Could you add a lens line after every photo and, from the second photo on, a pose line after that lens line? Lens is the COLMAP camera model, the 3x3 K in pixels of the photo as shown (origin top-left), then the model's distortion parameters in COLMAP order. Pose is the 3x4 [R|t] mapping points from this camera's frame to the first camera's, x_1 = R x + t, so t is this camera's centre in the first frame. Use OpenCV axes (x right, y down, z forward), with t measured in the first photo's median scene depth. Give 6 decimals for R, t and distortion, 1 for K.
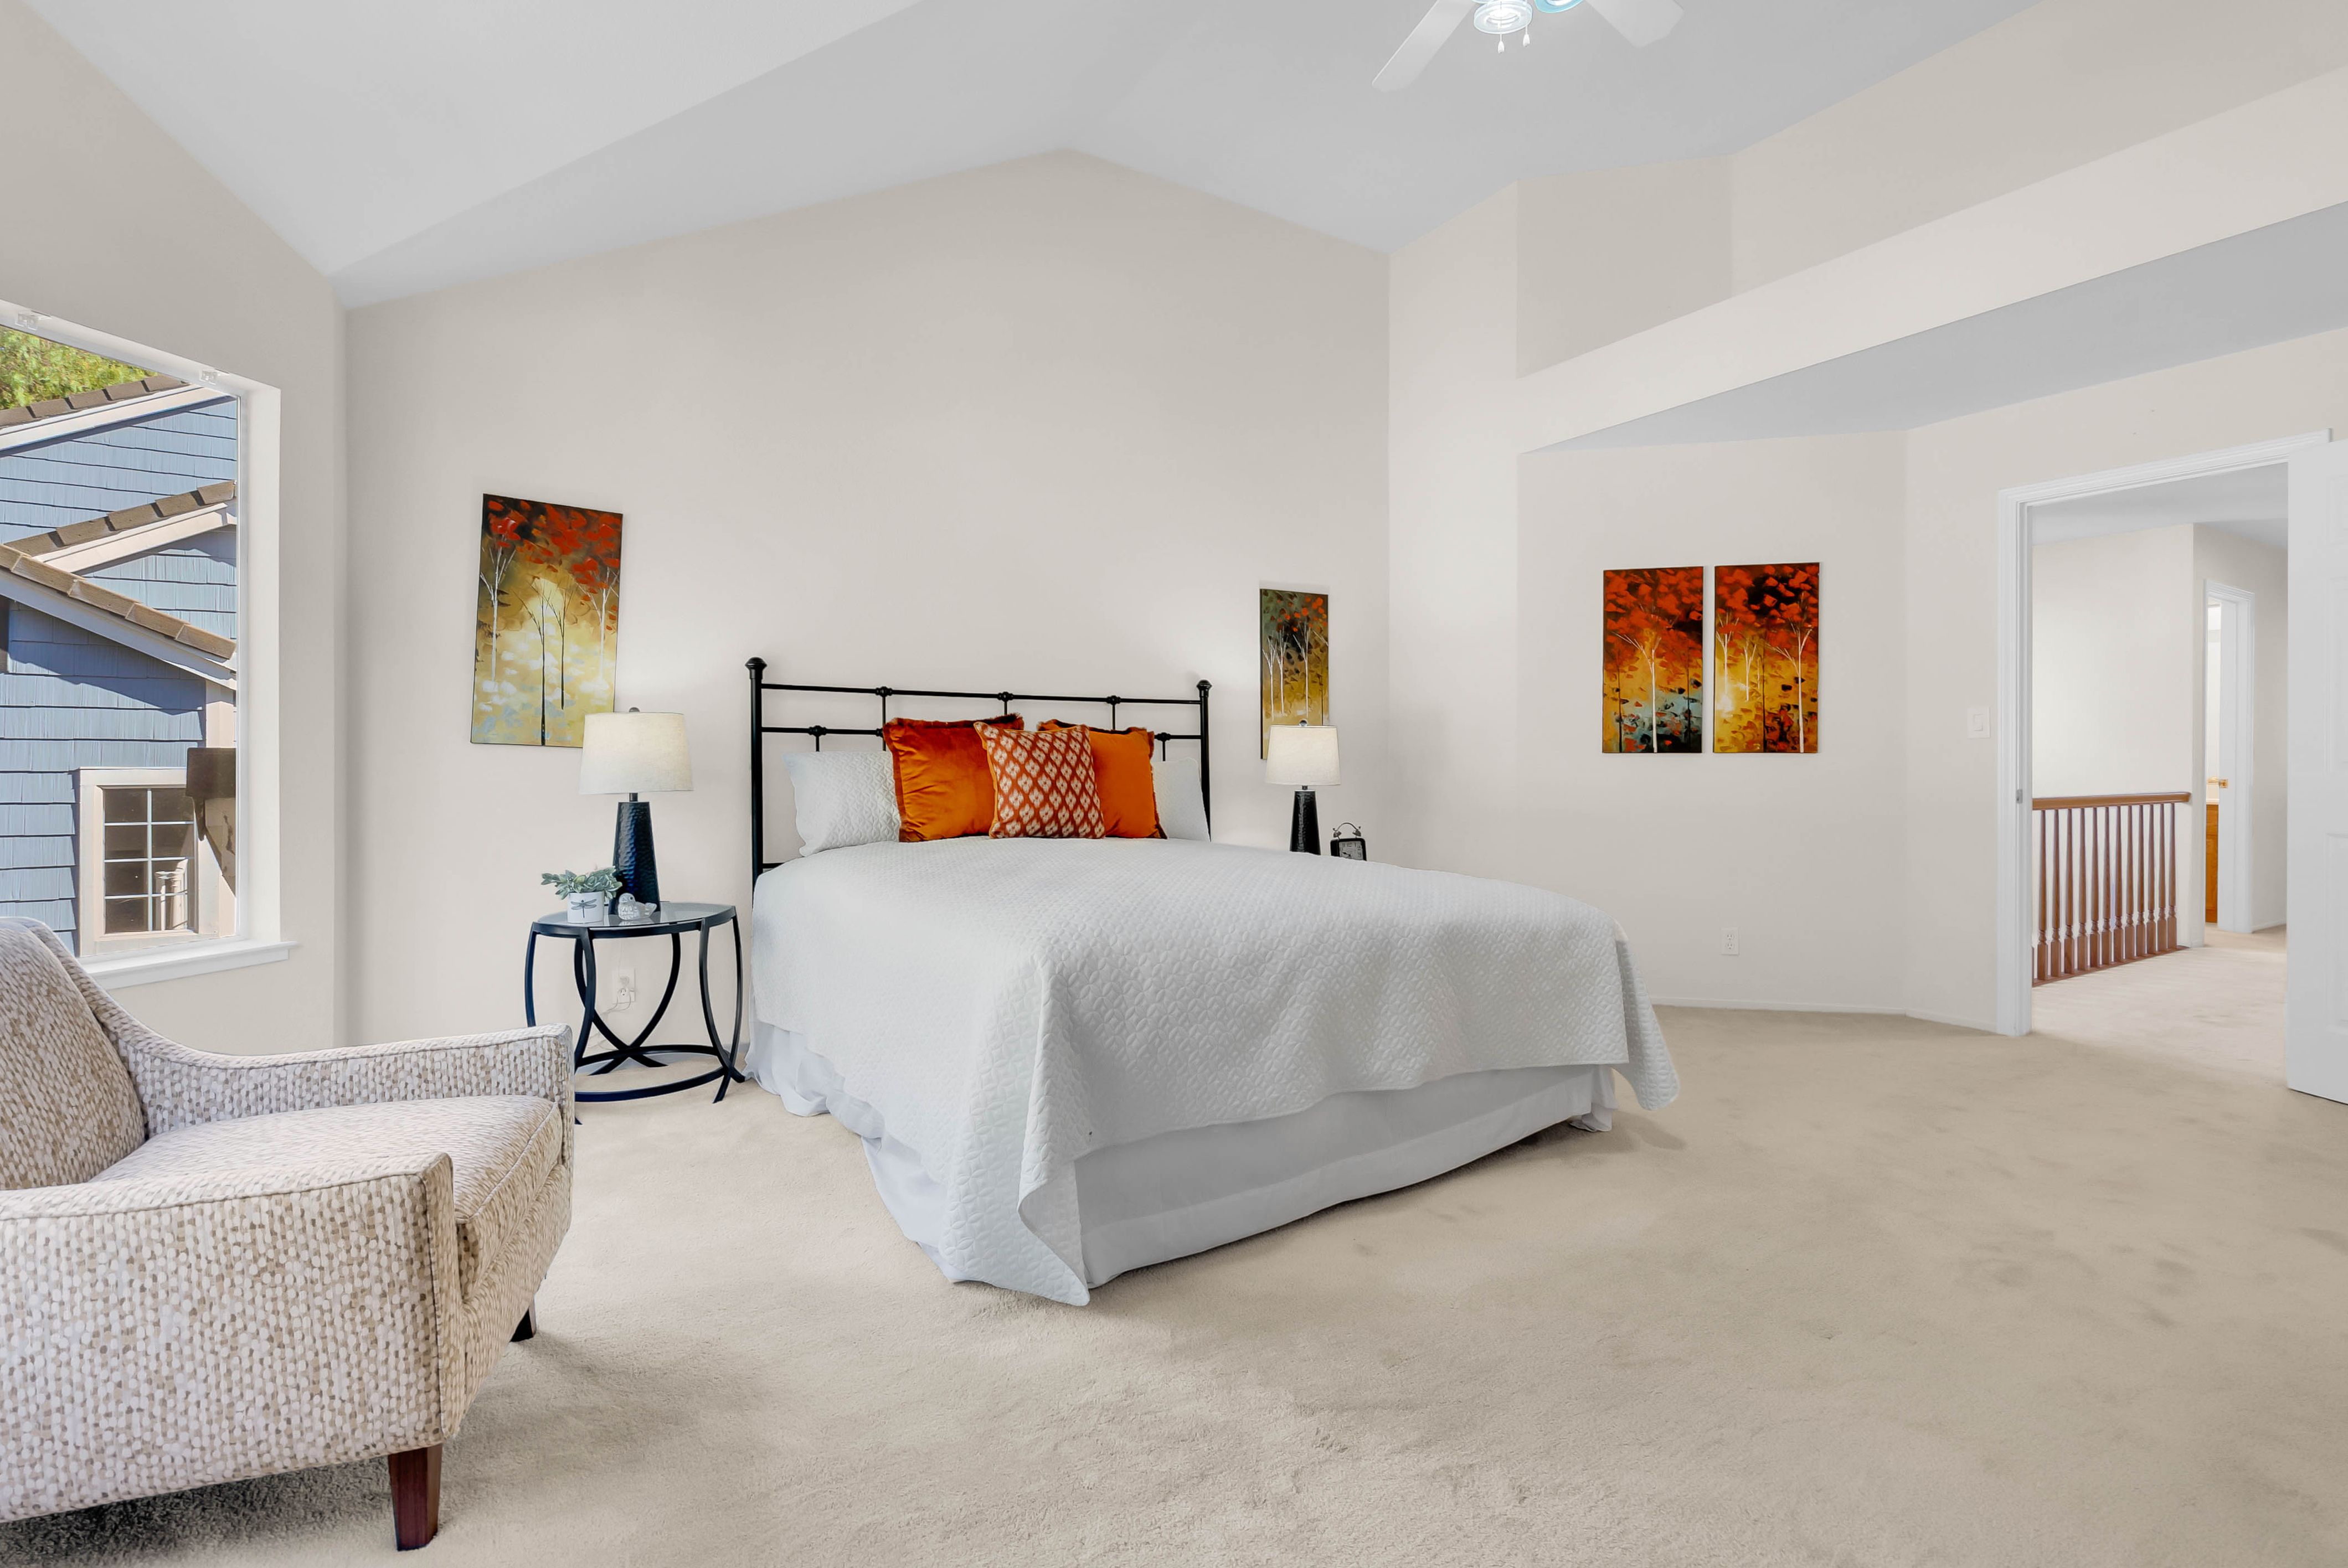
lens RADIAL K [[1072.6, 0, 1174.0], [0, 1072.6, 784.0], [0, 0, 1]] dist [-0.010629, 0.001134]
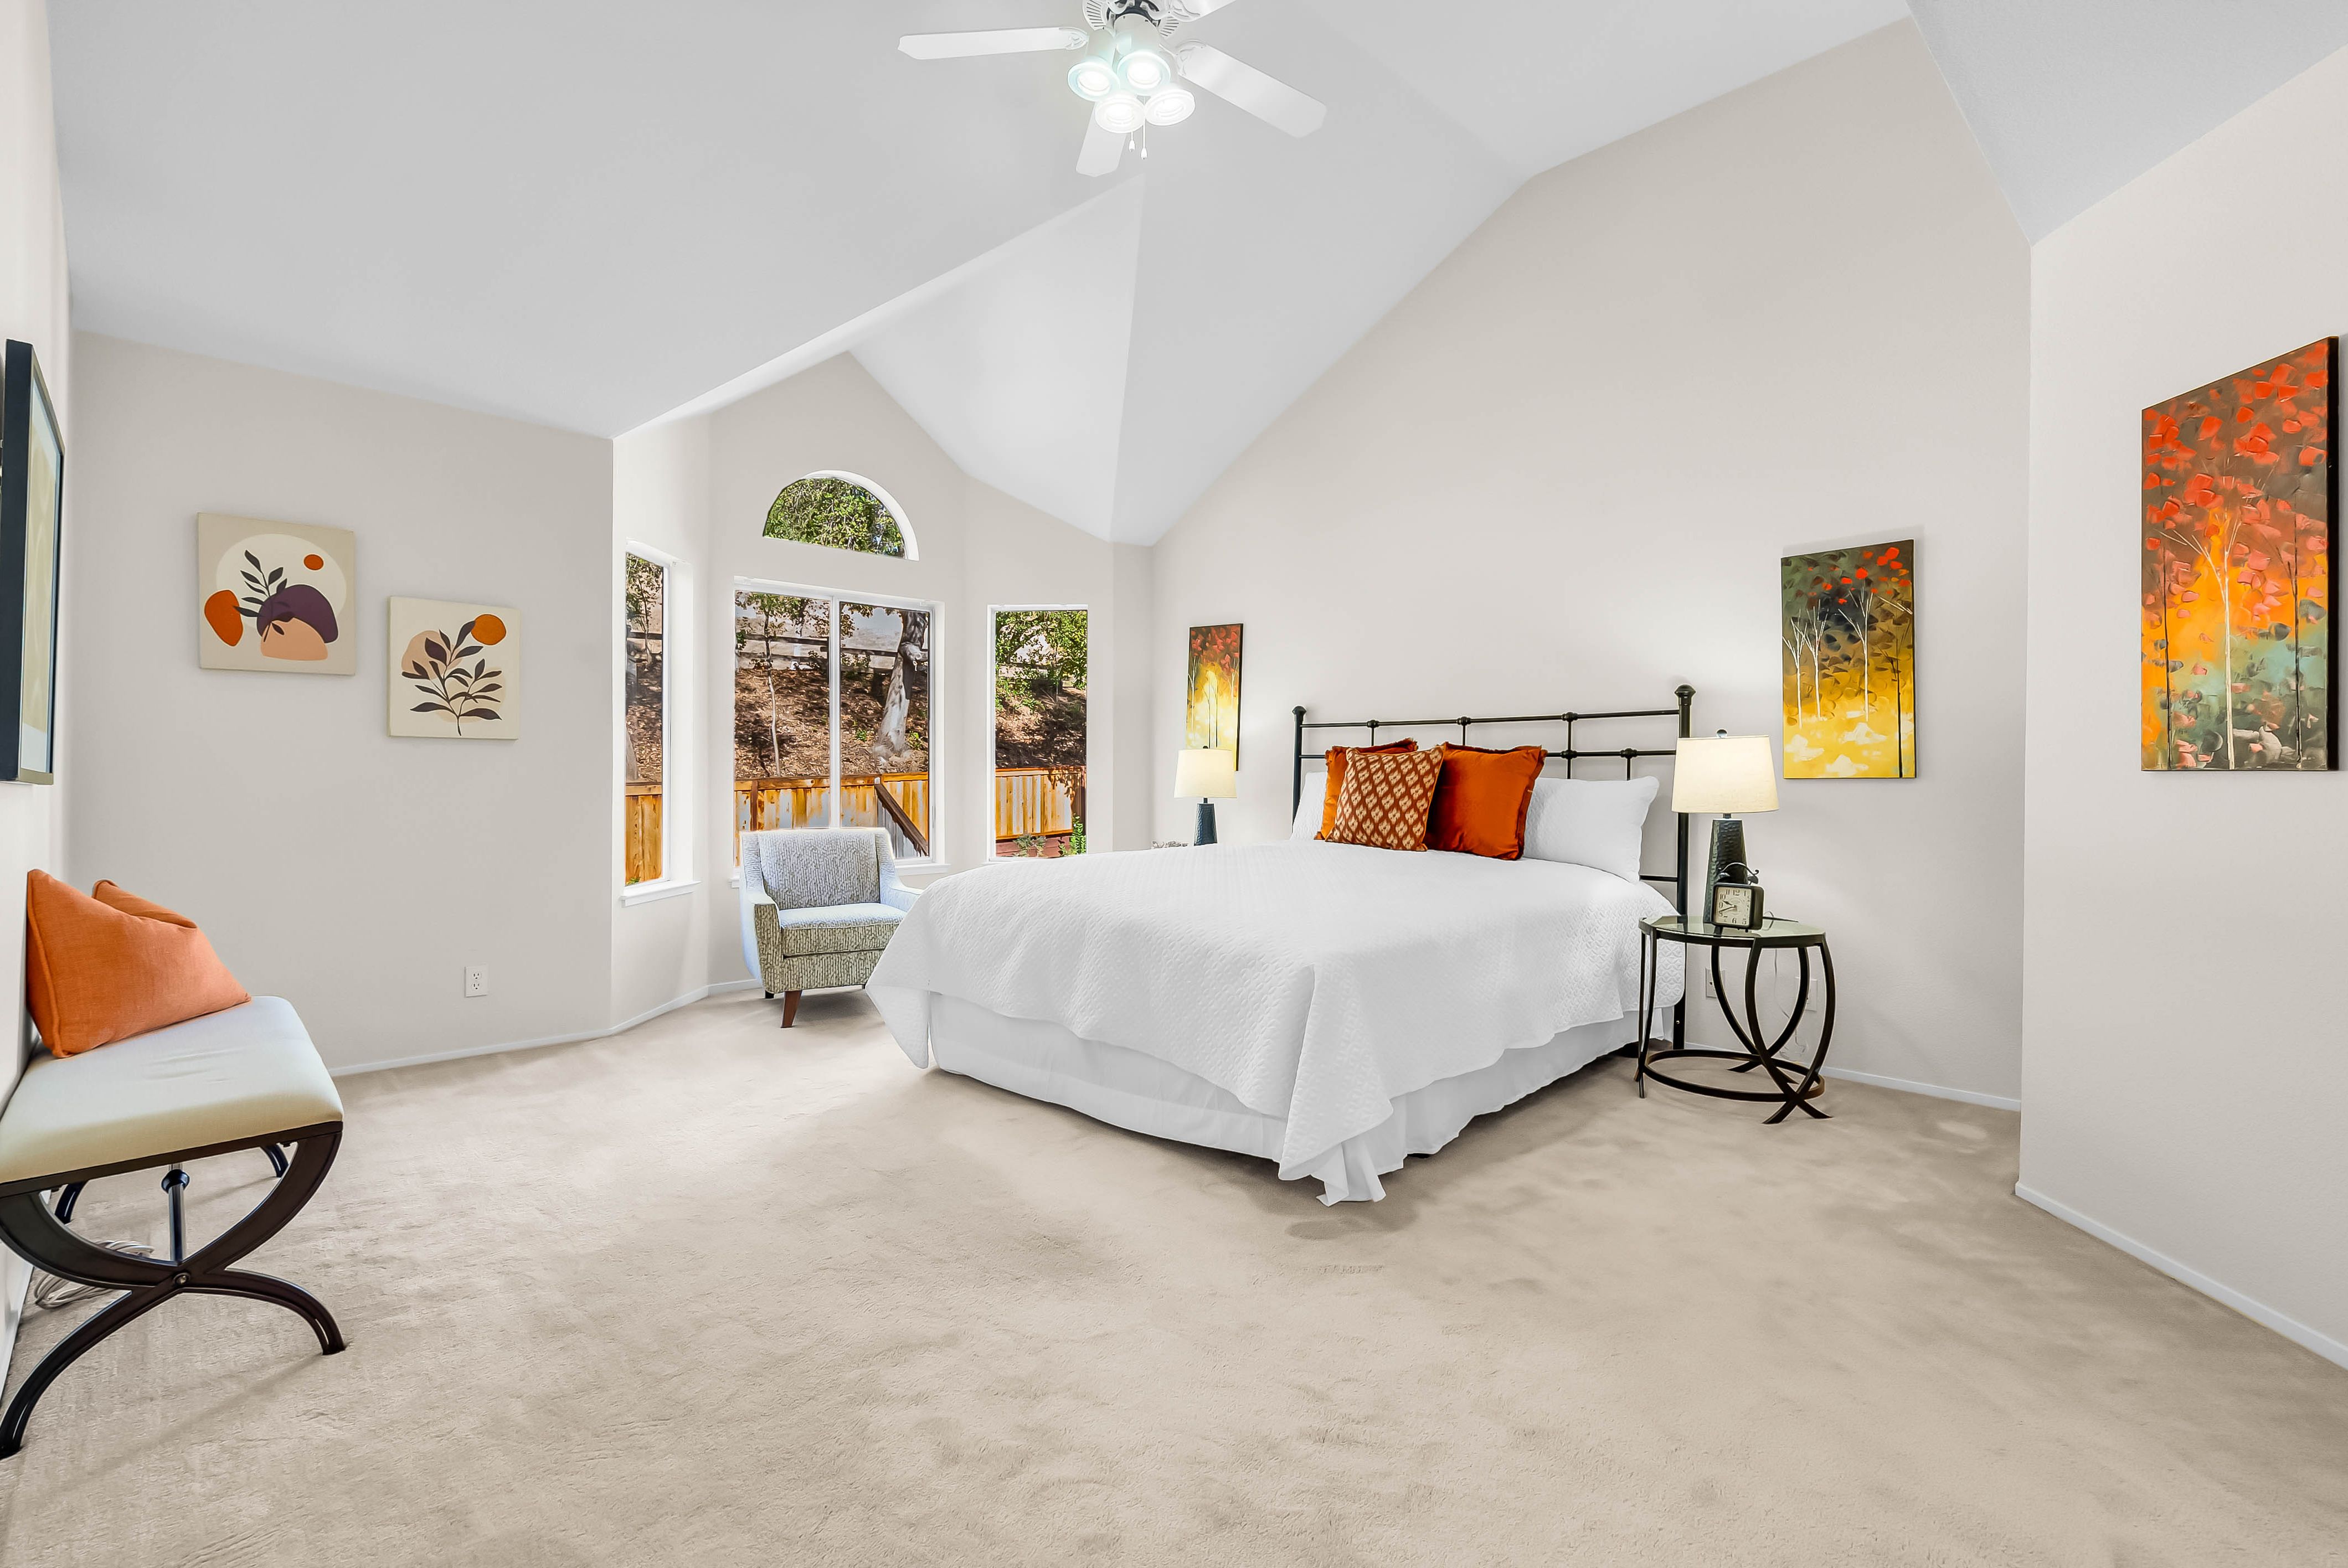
lens RADIAL K [[1086.0, 0, 1178.3], [0, 1086.0, 774.7], [0, 0, 1]] dist [0.016634, 0.000252]
pose [[0.210282, 0.001532, -0.977639, 0.824619], [-0.022816, 0.999734, -0.003341, -0.015366], [0.977374, 0.023008, 0.210261, 0.452893]]
